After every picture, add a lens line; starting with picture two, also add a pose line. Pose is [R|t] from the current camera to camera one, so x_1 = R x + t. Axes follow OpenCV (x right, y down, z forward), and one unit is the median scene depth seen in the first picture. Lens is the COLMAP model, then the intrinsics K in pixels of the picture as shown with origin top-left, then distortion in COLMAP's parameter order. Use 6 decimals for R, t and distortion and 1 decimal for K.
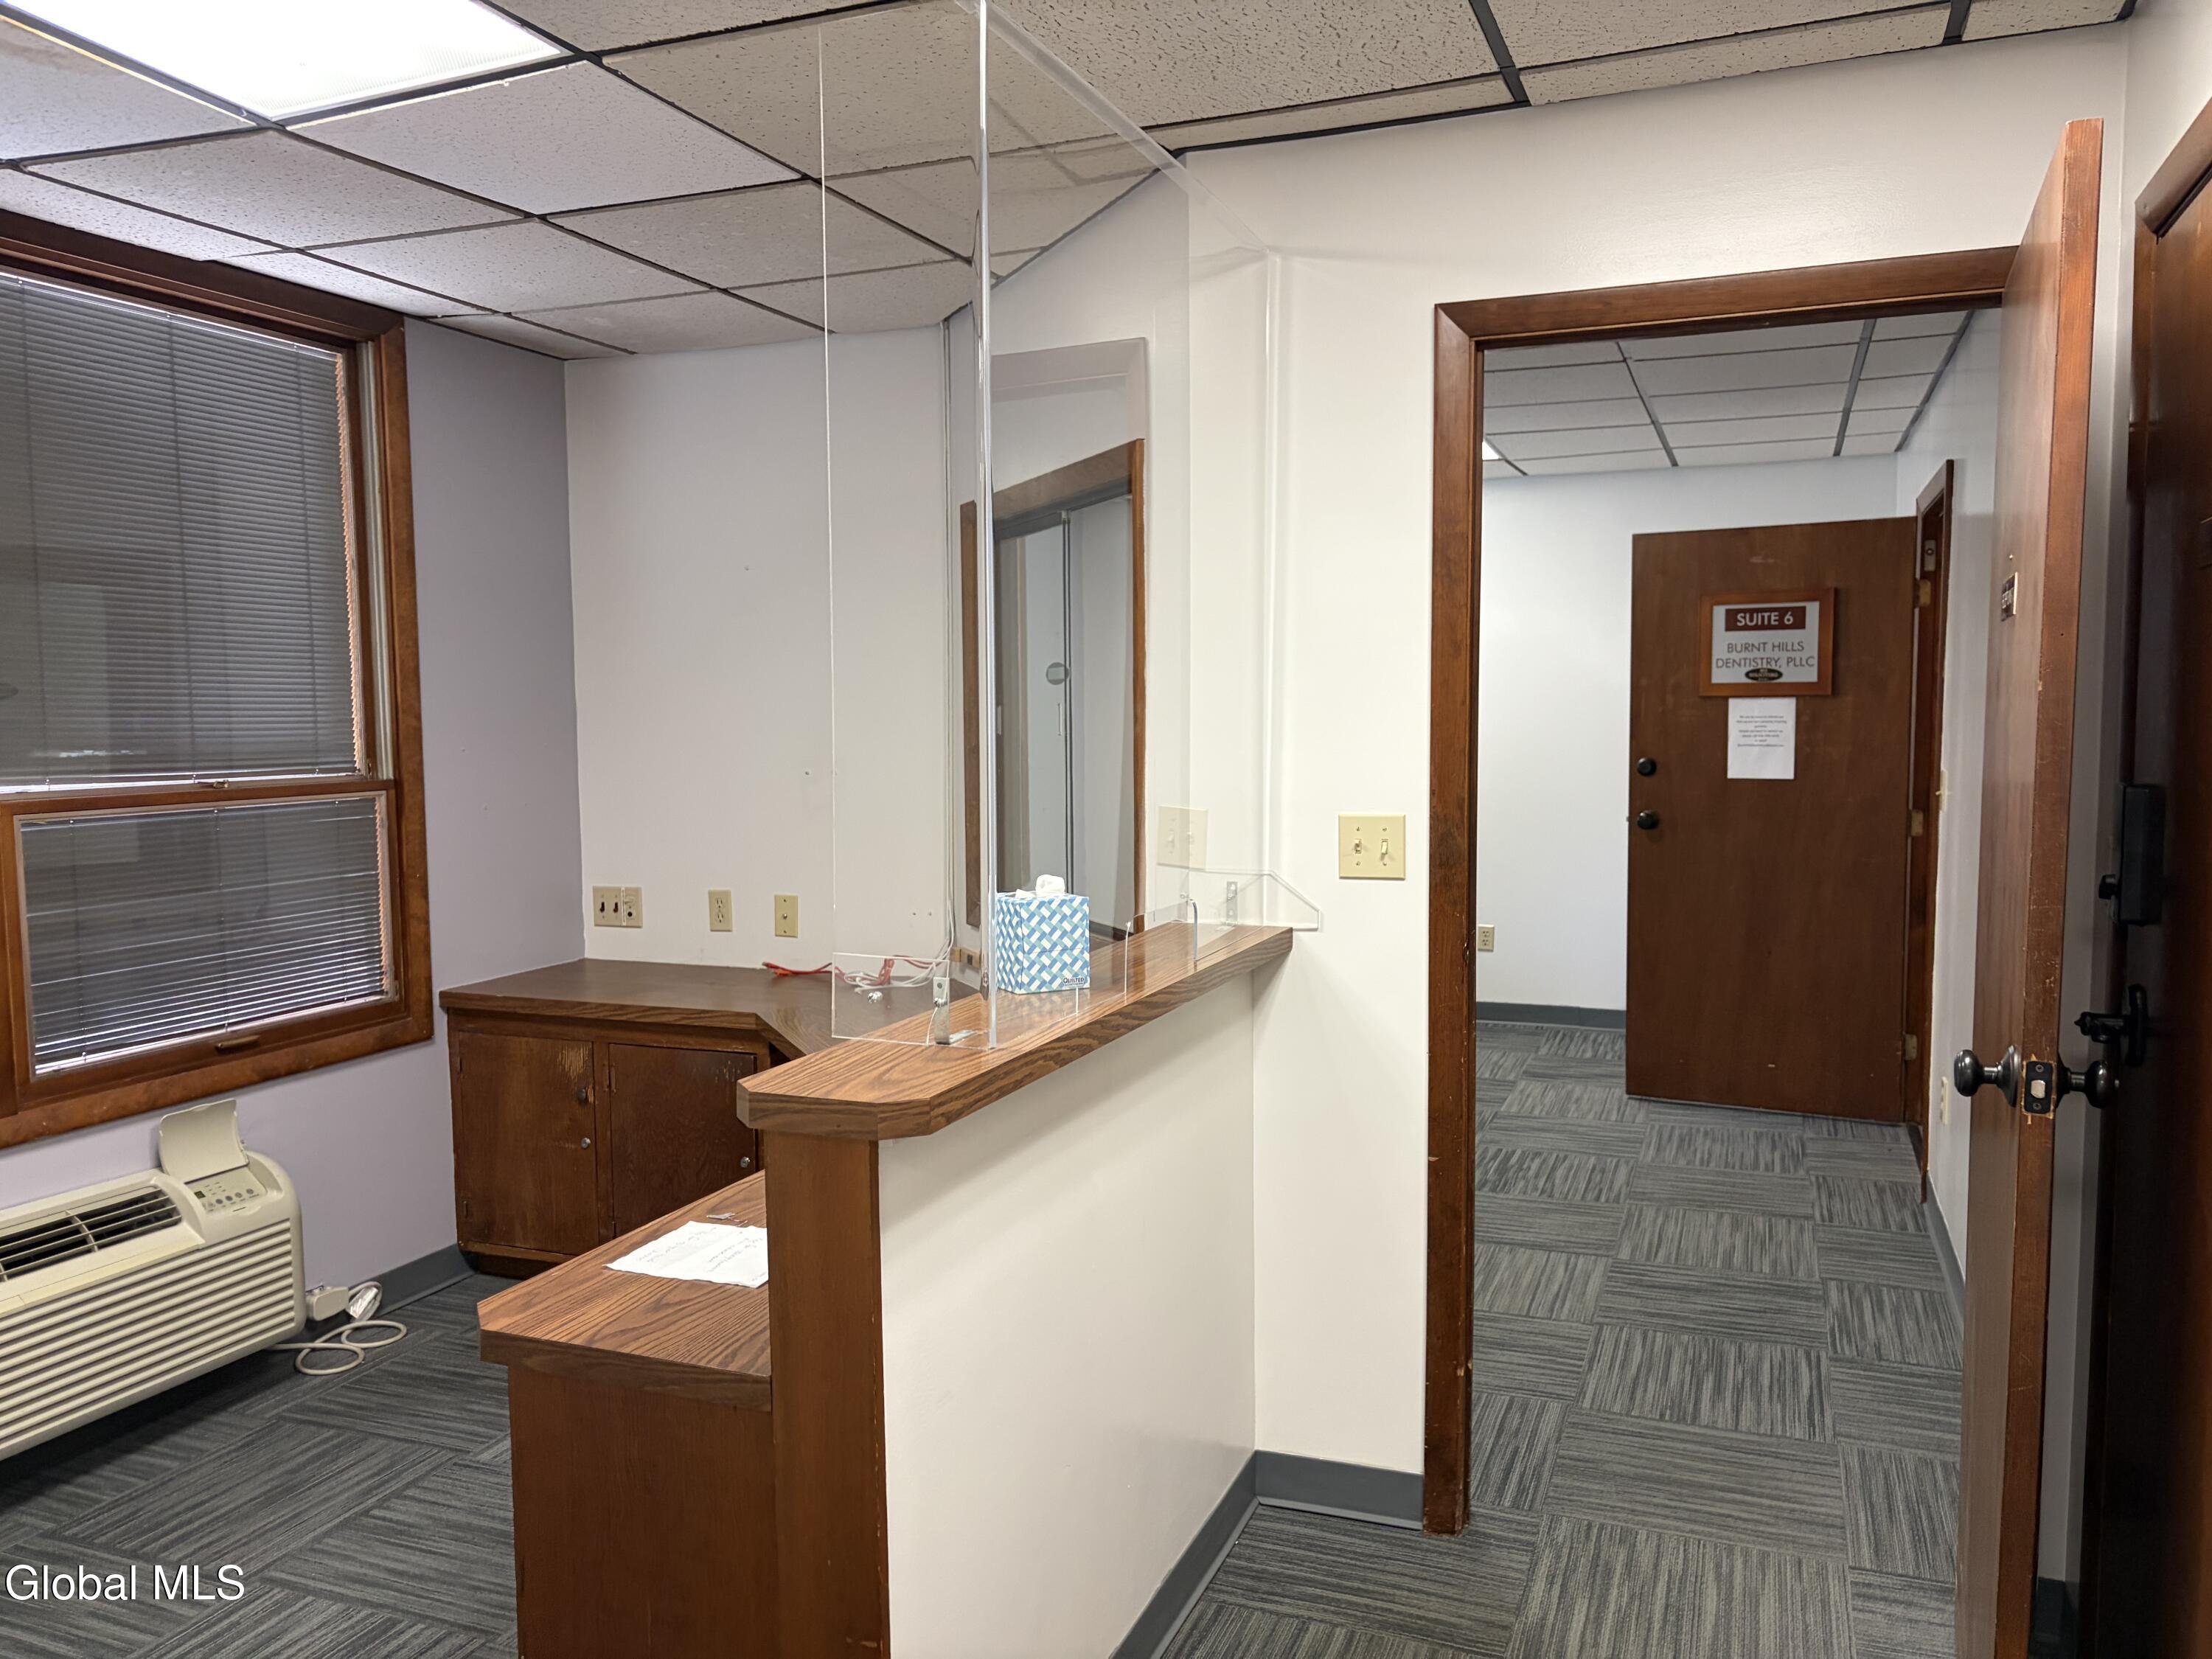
lens RADIAL K [[1673.5, 0, 1106.0], [0, 1673.5, 829.5], [0, 0, 1]] dist [-0.003426, -0.000496]
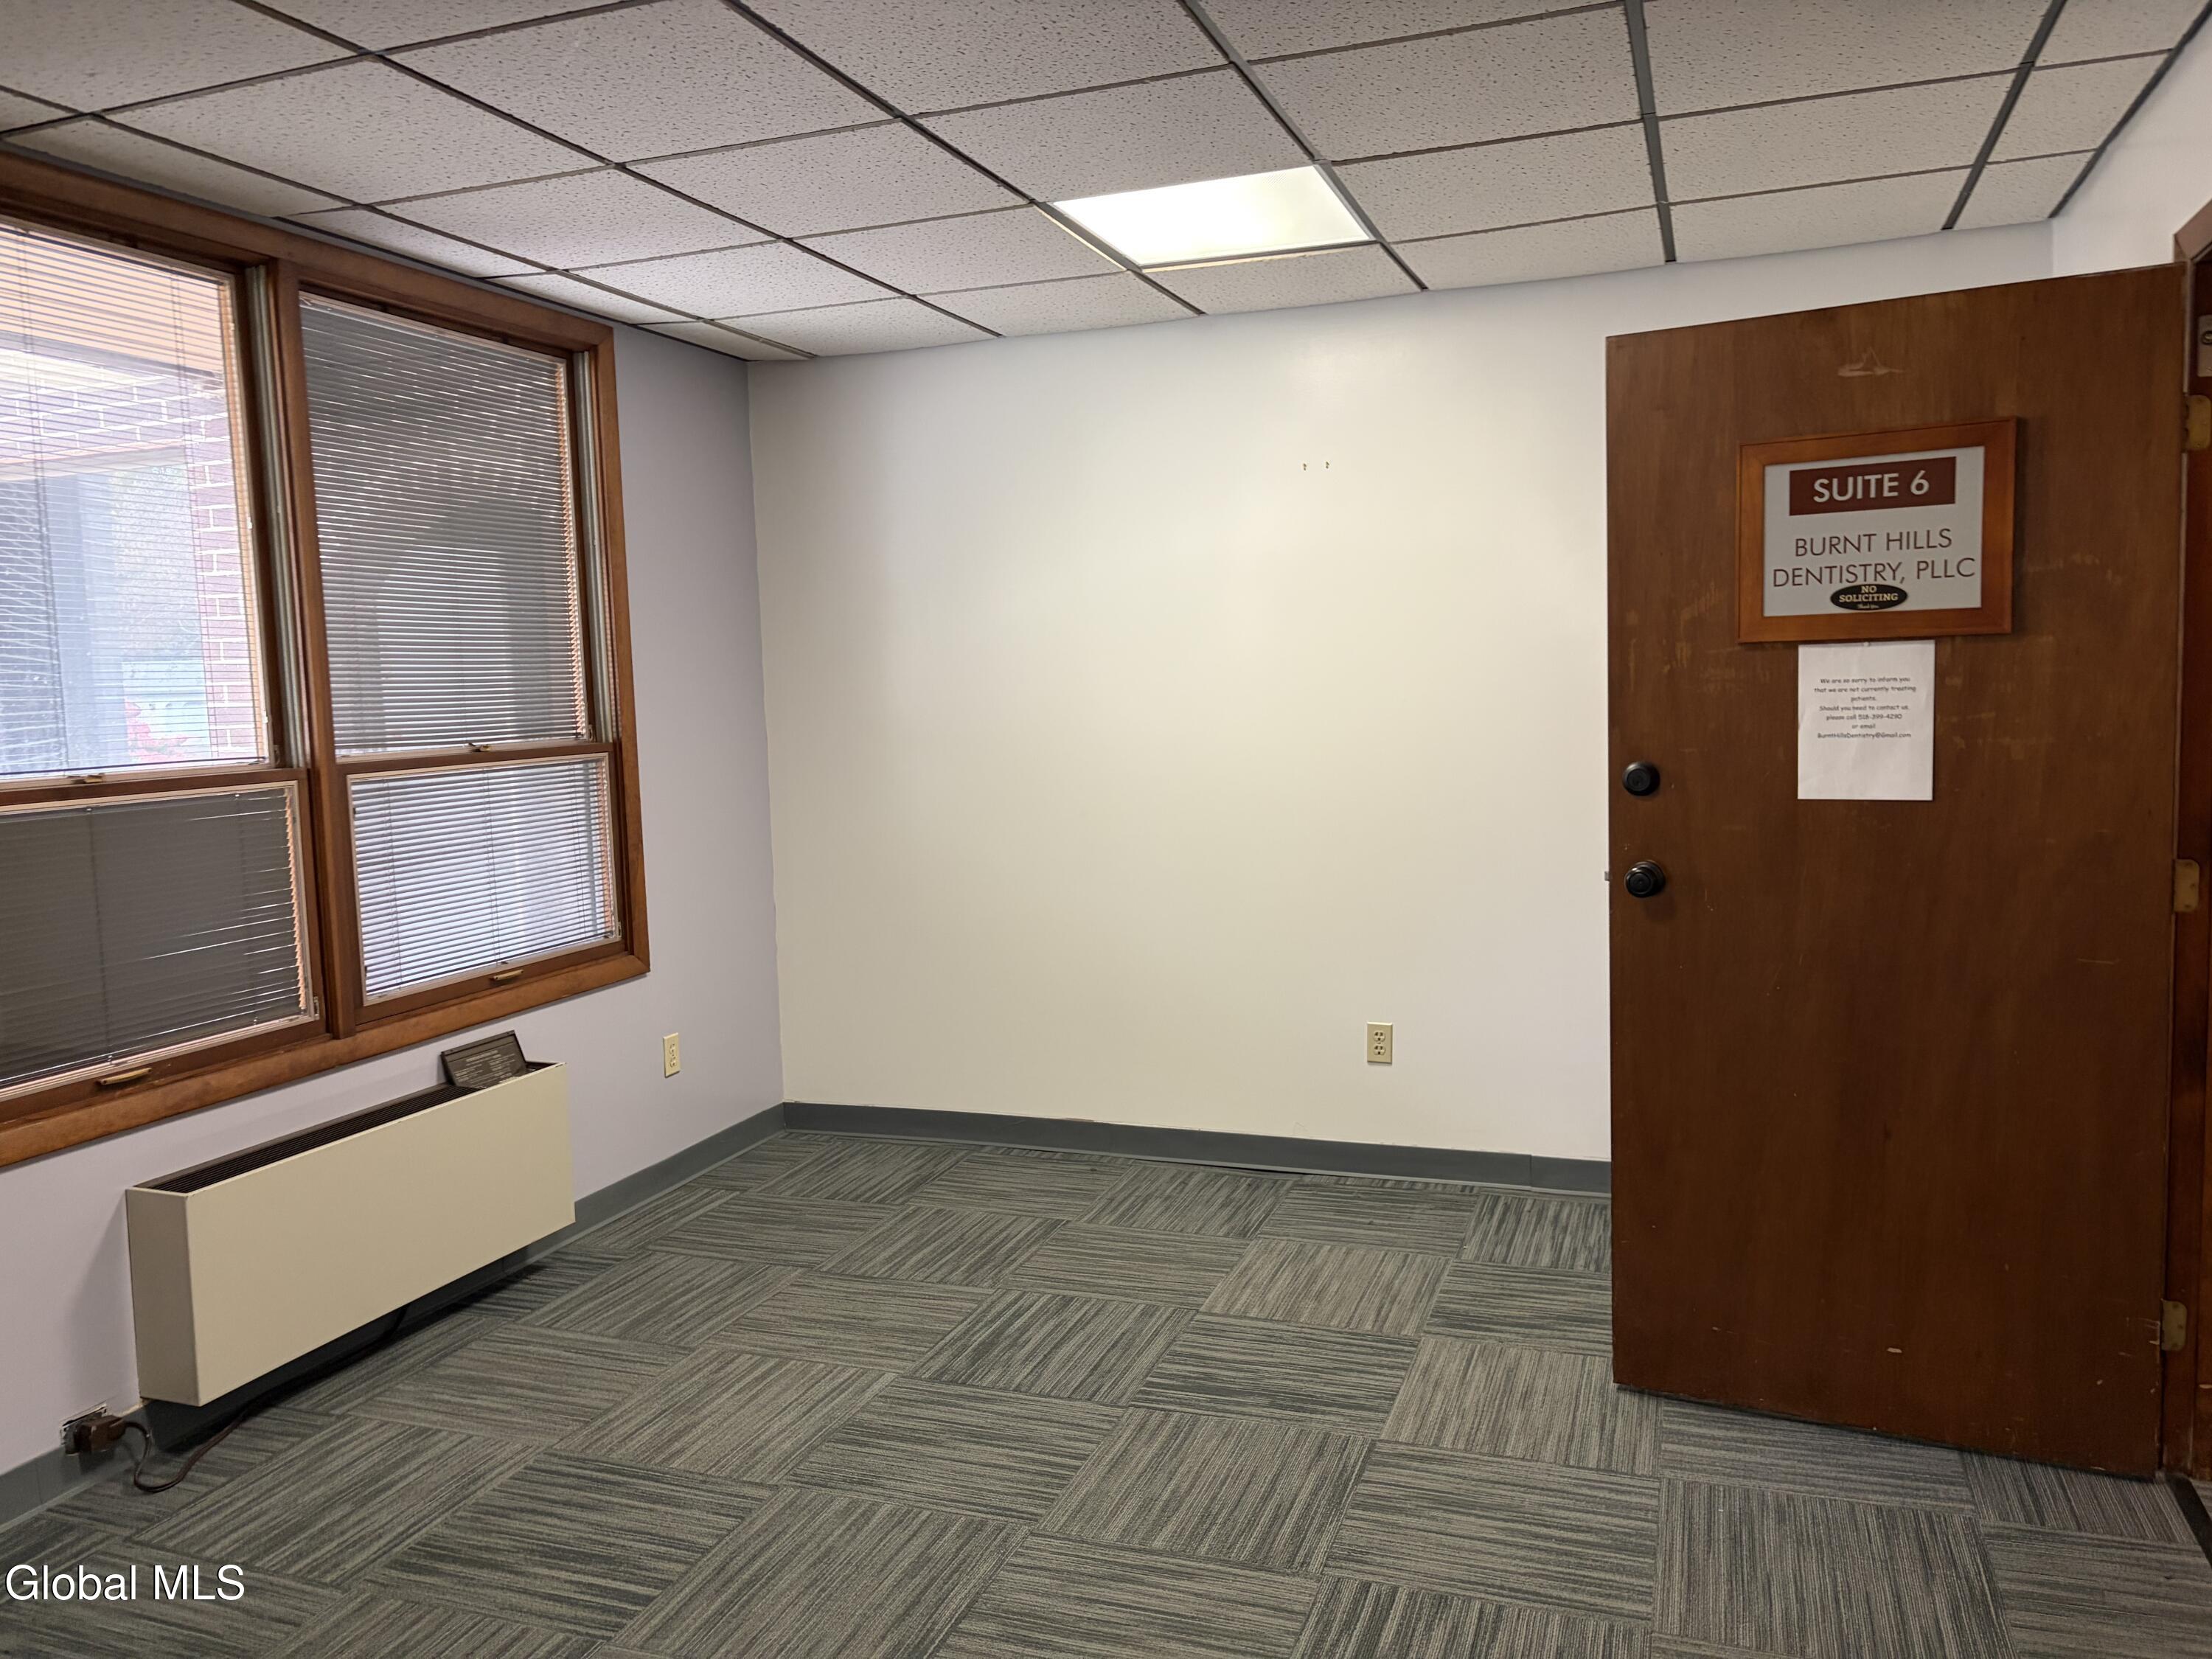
lens RADIAL K [[1607.9, 0, 1146.2], [0, 1607.9, 812.7], [0, 0, 1]] dist [0.015543, -0.001701]
pose [[0.999138, -0.022482, 0.034895, 0.153991], [0.022161, 0.999709, 0.009570, -0.036301], [-0.035100, -0.008789, 0.999345, 0.514171]]
